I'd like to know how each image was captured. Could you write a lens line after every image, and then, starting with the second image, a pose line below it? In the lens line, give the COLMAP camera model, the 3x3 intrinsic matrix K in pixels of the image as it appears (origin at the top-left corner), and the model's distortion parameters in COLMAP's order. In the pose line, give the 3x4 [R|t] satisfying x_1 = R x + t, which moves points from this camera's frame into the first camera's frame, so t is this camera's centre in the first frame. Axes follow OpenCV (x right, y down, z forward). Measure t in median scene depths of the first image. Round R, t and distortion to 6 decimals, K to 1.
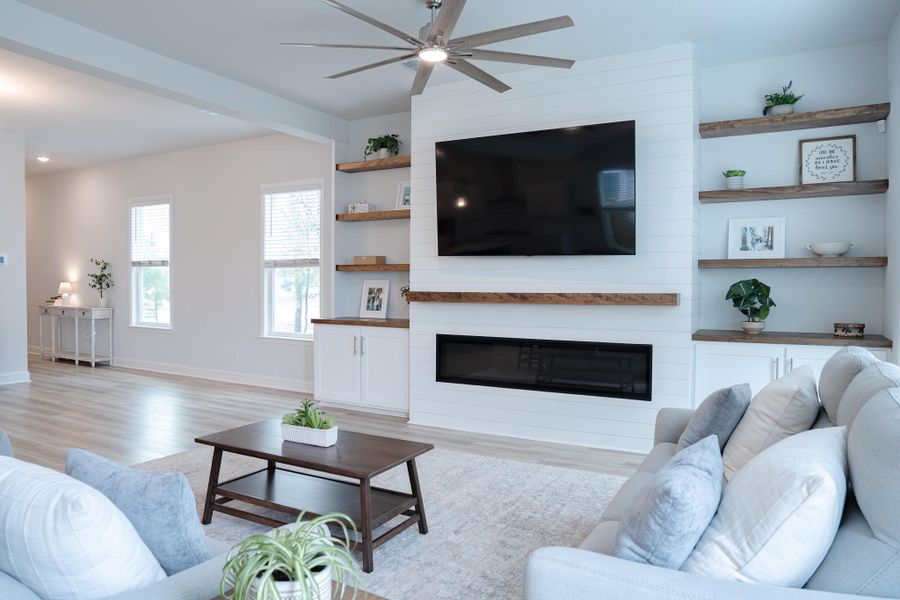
lens RADIAL K [[614.1, 0, 441.8], [0, 614.1, 295.6], [0, 0, 1]] dist [-0.078141, 0.039572]
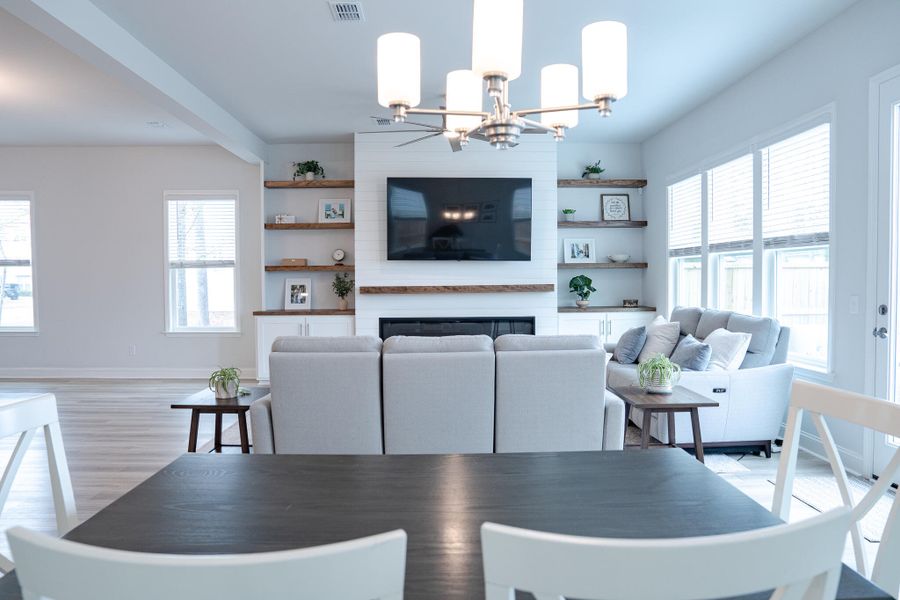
lens RADIAL K [[614.1, 0, 446.7], [0, 614.1, 299.3], [0, 0, 1]] dist [-0.078141, 0.039572]
pose [[0.861414, -0.025448, 0.507265, -0.668261], [0.021082, 0.999675, 0.014351, 0.006791], [-0.507466, -0.001668, 0.861670, -0.279322]]
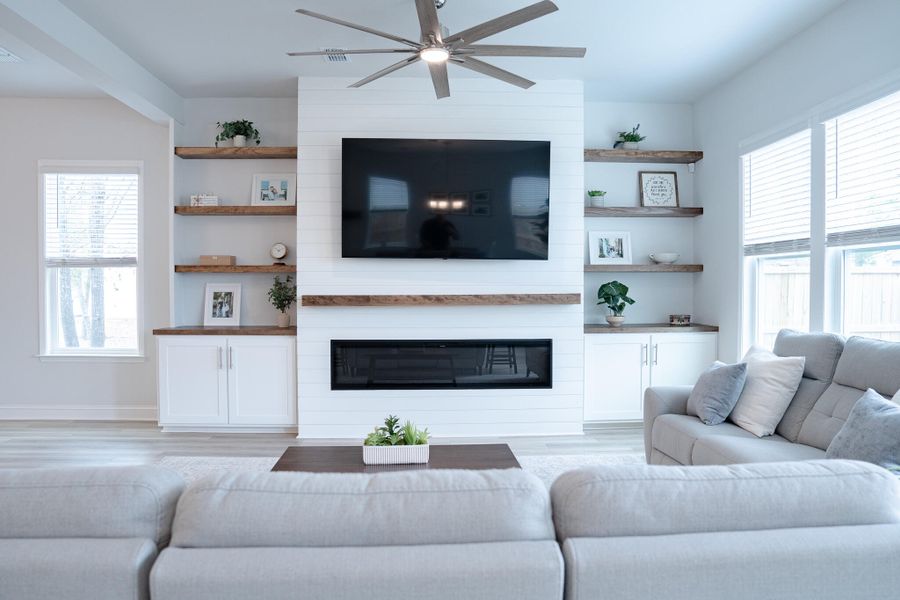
lens RADIAL K [[614.1, 0, 450.2], [0, 614.1, 295.8], [0, 0, 1]] dist [-0.078141, 0.039572]
pose [[0.848023, -0.012683, 0.529808, -0.417206], [0.015260, 0.999883, -0.000489, -0.002059], [-0.529740, 0.008500, 0.848117, 0.122022]]
